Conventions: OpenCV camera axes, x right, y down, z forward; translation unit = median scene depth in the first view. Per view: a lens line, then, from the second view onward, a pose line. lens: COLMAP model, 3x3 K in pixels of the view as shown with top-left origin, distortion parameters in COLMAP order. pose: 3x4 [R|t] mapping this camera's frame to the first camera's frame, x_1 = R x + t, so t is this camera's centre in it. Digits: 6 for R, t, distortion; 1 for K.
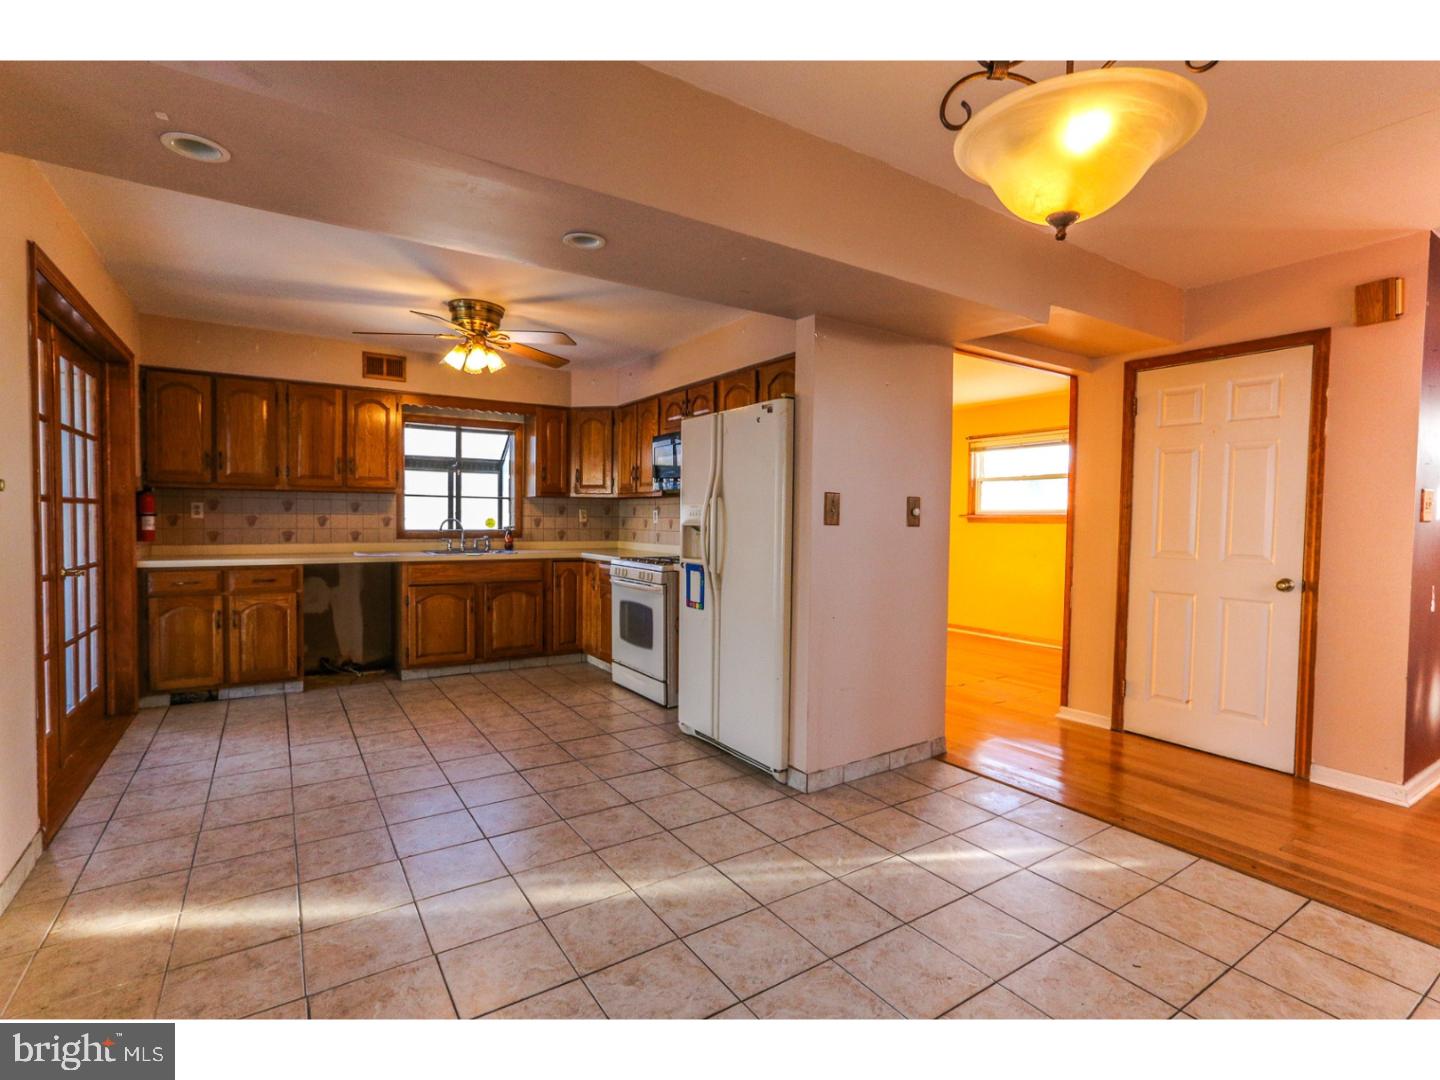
lens RADIAL K [[683.7, 0, 712.7], [0, 683.7, 540.0], [0, 0, 1]] dist [-0.021675, 0.019848]
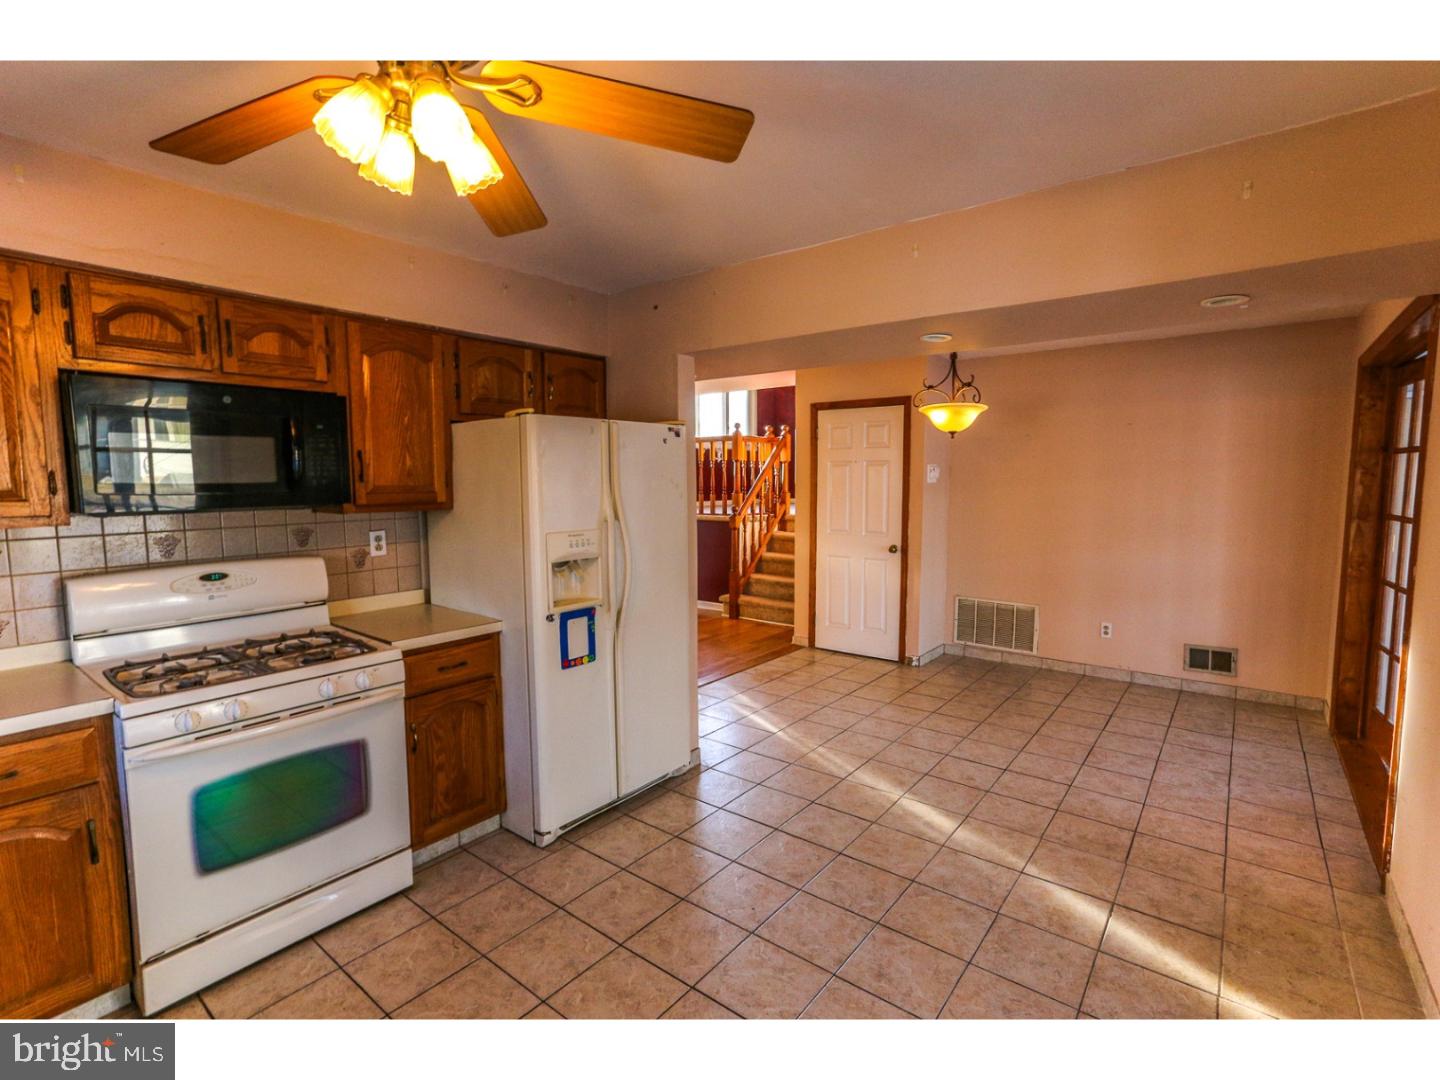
lens RADIAL K [[683.7, 0, 713.1], [0, 683.7, 533.8], [0, 0, 1]] dist [-0.021675, 0.019848]
pose [[-0.312858, -0.088764, 0.945643, -0.883781], [0.035110, 0.993862, 0.104906, -0.138509], [-0.949151, 0.066022, -0.307821, 1.208077]]
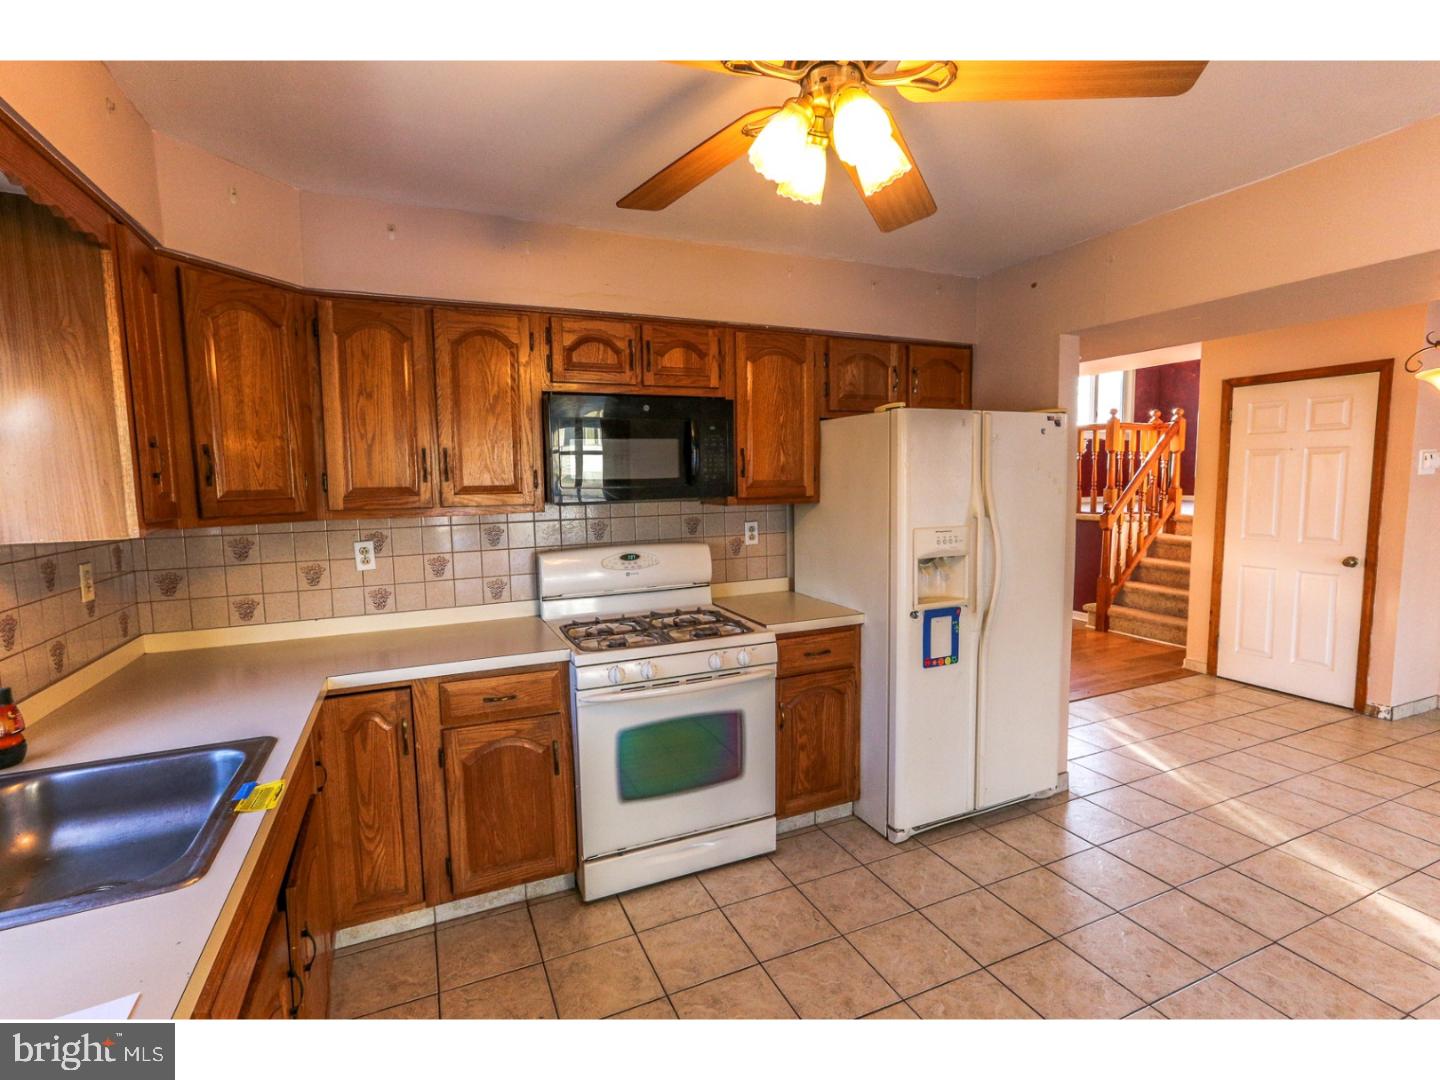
lens RADIAL K [[683.7, 0, 719.8], [0, 683.7, 534.8], [0, 0, 1]] dist [-0.021675, 0.019848]
pose [[0.151819, -0.100616, 0.983274, -0.875434], [0.049701, 0.994324, 0.094072, -0.140453], [-0.987158, 0.034587, 0.155958, 1.245232]]
